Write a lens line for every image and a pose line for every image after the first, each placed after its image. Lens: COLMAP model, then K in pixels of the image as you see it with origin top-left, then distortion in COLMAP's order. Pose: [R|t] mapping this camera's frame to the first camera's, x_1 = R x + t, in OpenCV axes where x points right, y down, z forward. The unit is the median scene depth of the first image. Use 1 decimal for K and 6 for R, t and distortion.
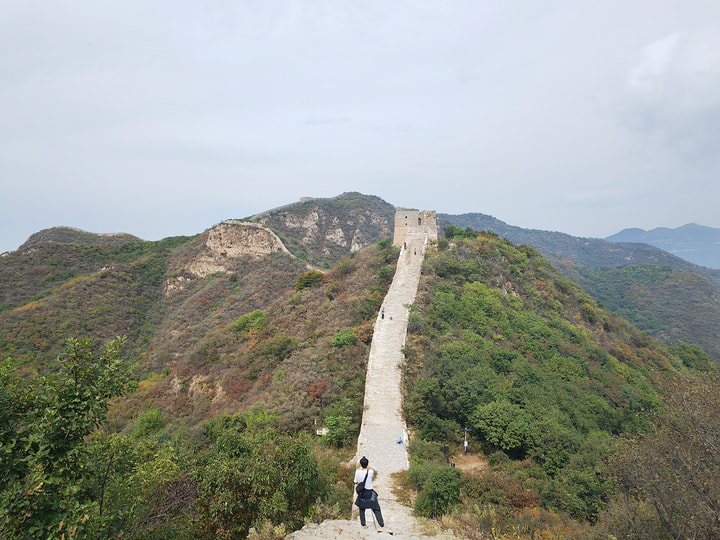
lens RADIAL K [[549.3, 0, 360.1], [0, 549.3, 269.4], [0, 0, 1]] dist [0.010235, -0.008309]
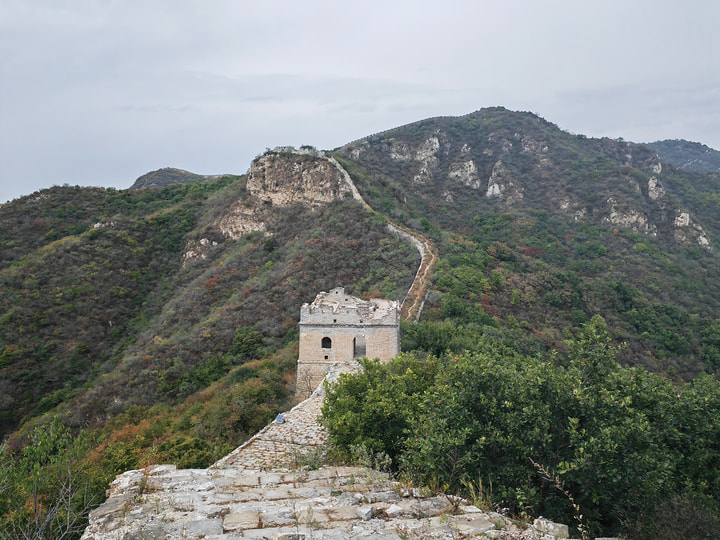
lens RADIAL K [[549.3, 0, 359.0], [0, 549.3, 268.1], [0, 0, 1]] dist [0.010235, -0.008309]
pose [[0.963375, 0.031784, -0.266269, 0.017257], [-0.004226, 0.994627, 0.103439, -0.019133], [0.268126, -0.098525, 0.958333, 0.426607]]
